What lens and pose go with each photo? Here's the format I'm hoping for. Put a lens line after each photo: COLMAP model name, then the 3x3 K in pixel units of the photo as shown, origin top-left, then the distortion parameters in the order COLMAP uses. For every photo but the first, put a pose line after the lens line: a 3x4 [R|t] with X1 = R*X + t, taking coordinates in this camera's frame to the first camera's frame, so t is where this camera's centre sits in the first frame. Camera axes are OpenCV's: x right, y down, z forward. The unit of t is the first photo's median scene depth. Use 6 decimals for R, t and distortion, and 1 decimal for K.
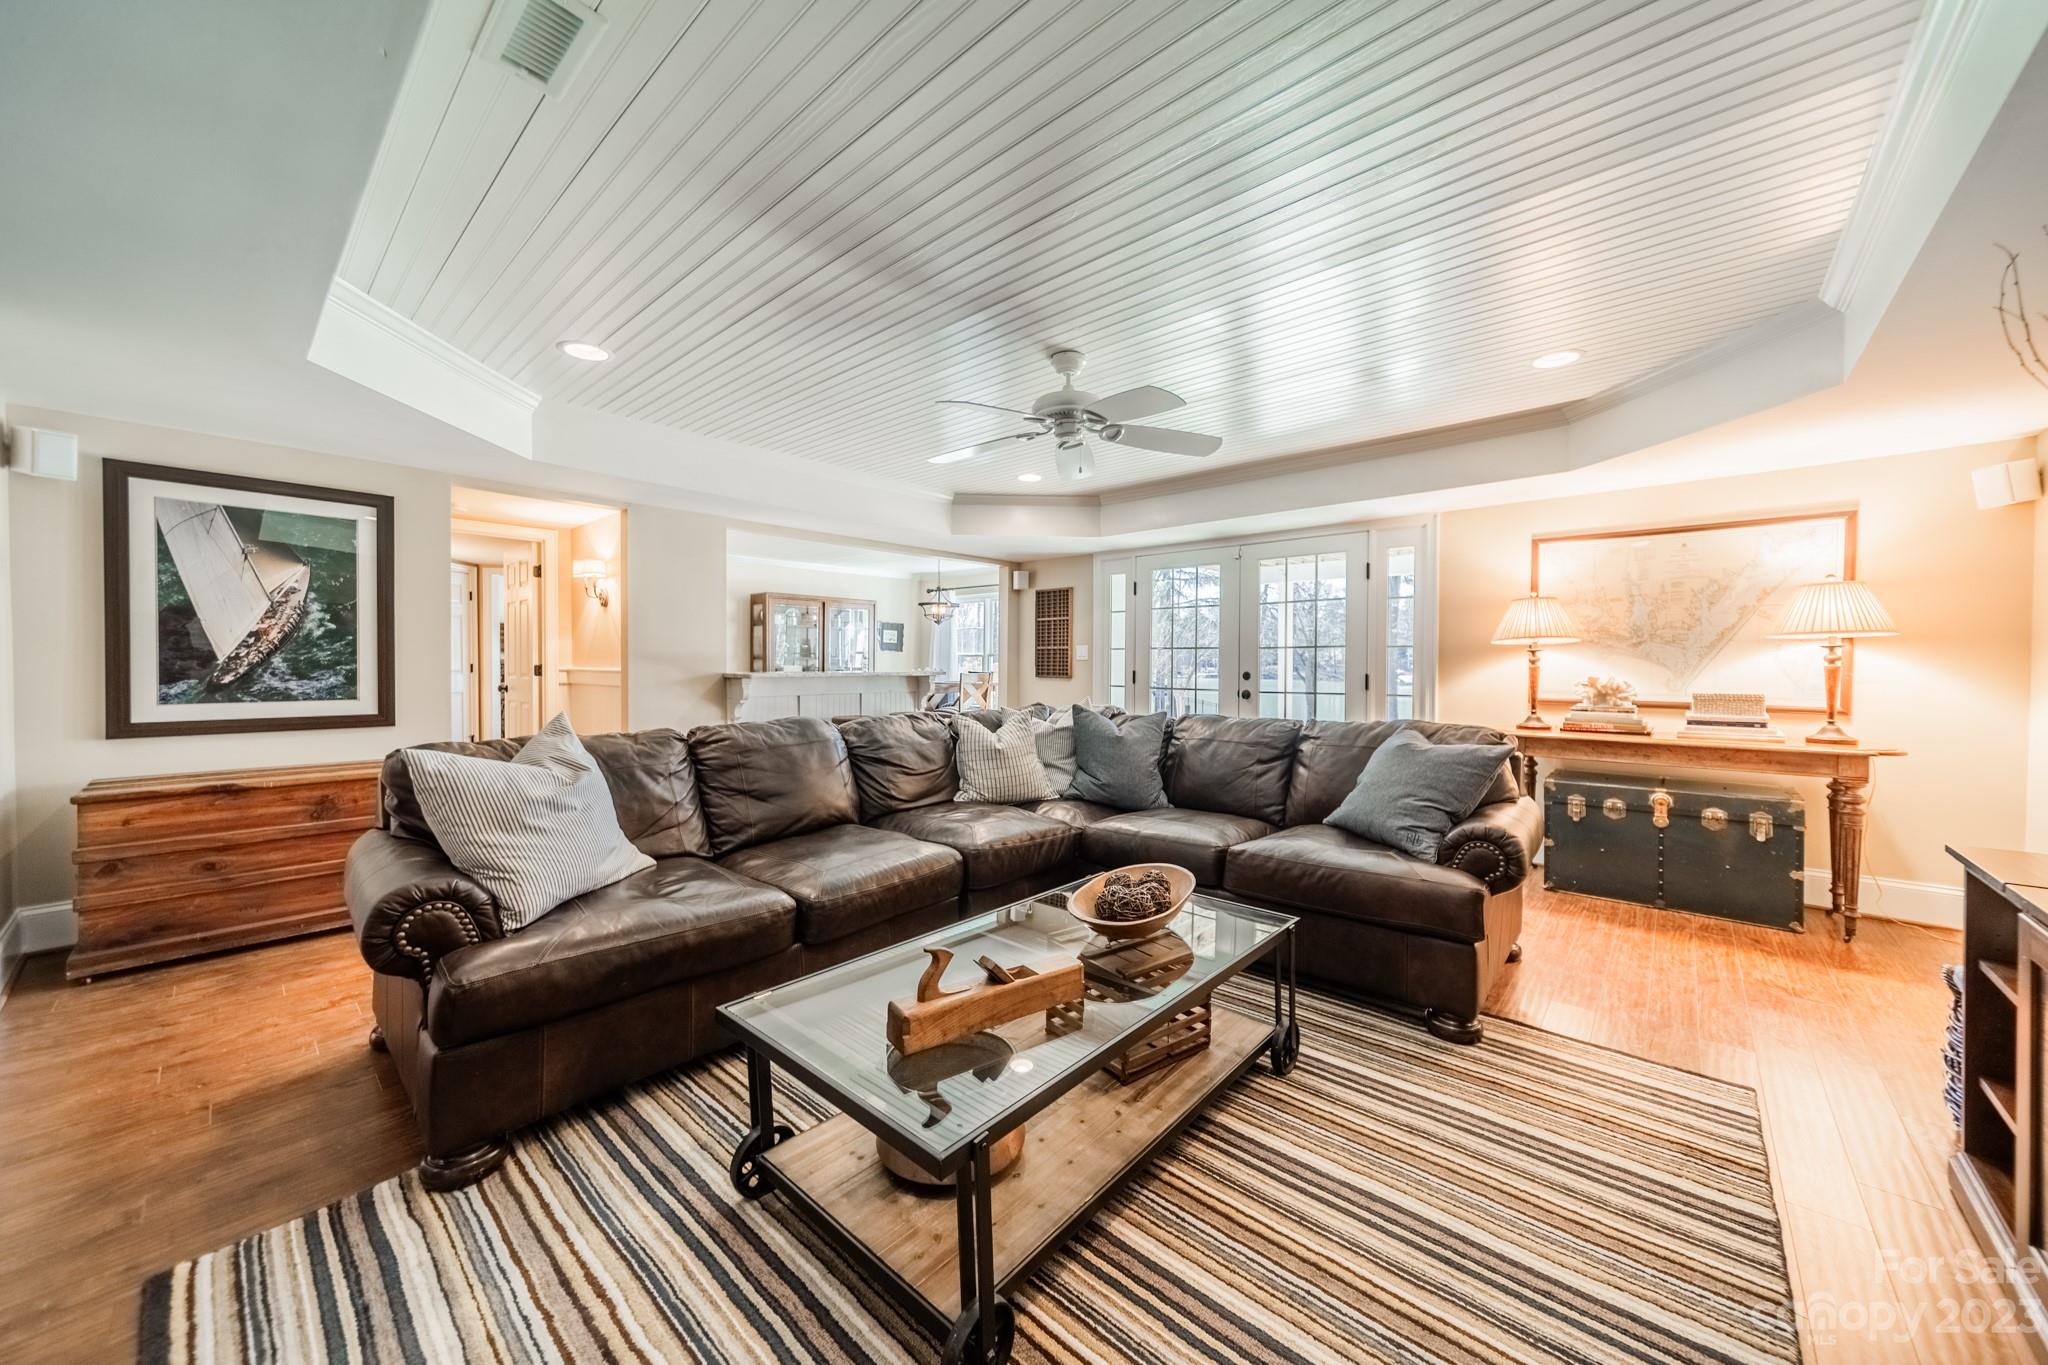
lens RADIAL K [[727.6, 0, 1028.6], [0, 727.6, 674.3], [0, 0, 1]] dist [0.005093, 0.000061]
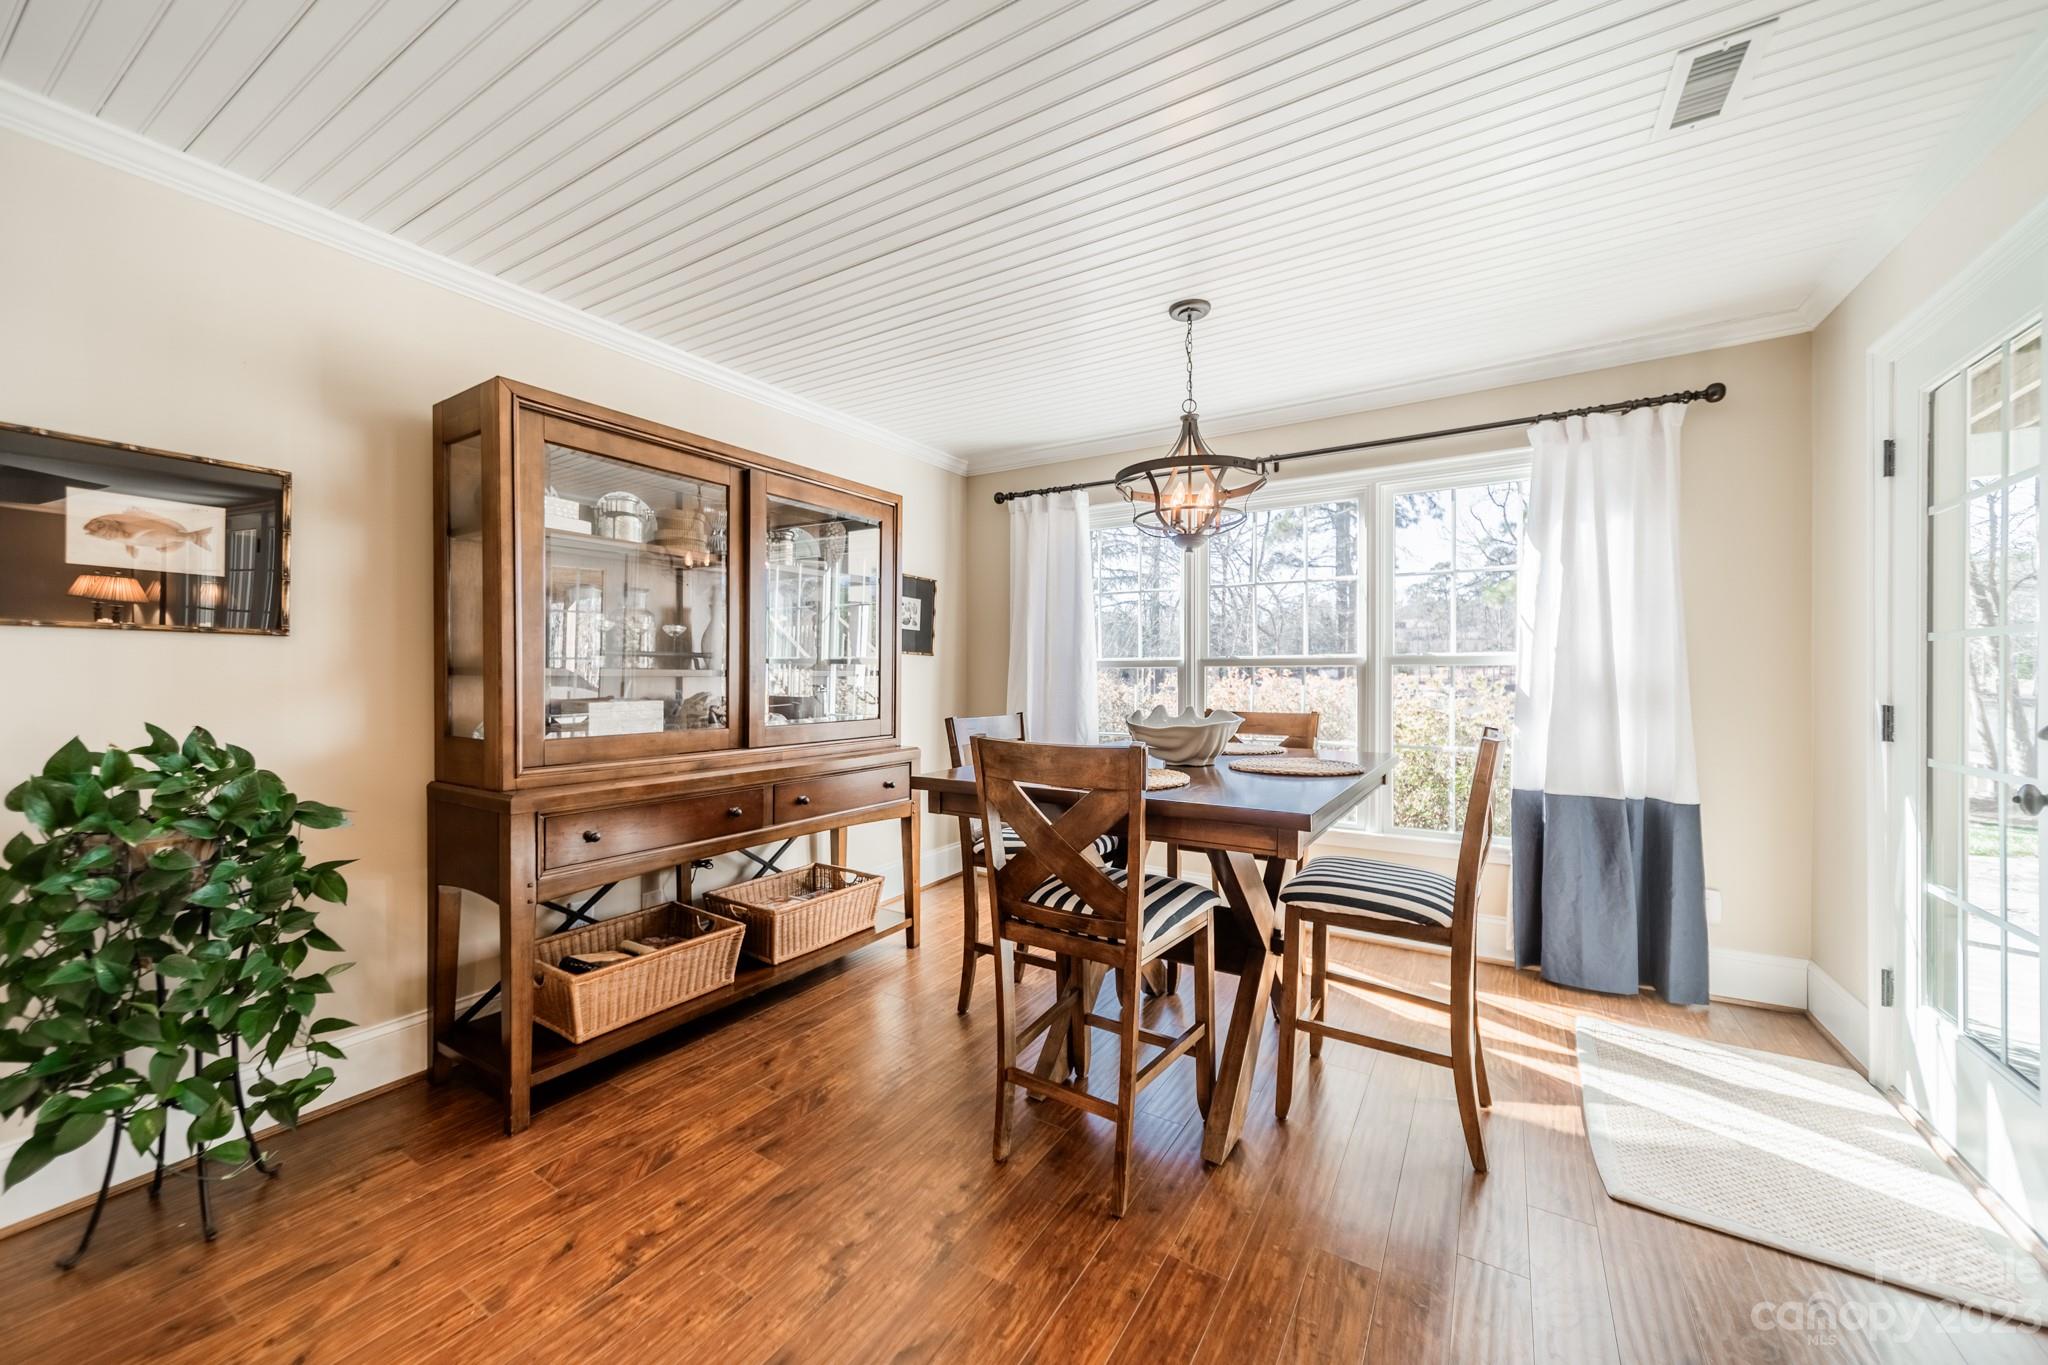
lens RADIAL K [[752.1, 0, 1028.1], [0, 752.1, 680.2], [0, 0, 1]] dist [0.002070, 0.000218]
pose [[0.985871, -0.007542, 0.167334, -0.217729], [0.008584, 0.999948, -0.005508, -0.016253], [-0.167284, 0.006867, 0.985885, 0.682154]]
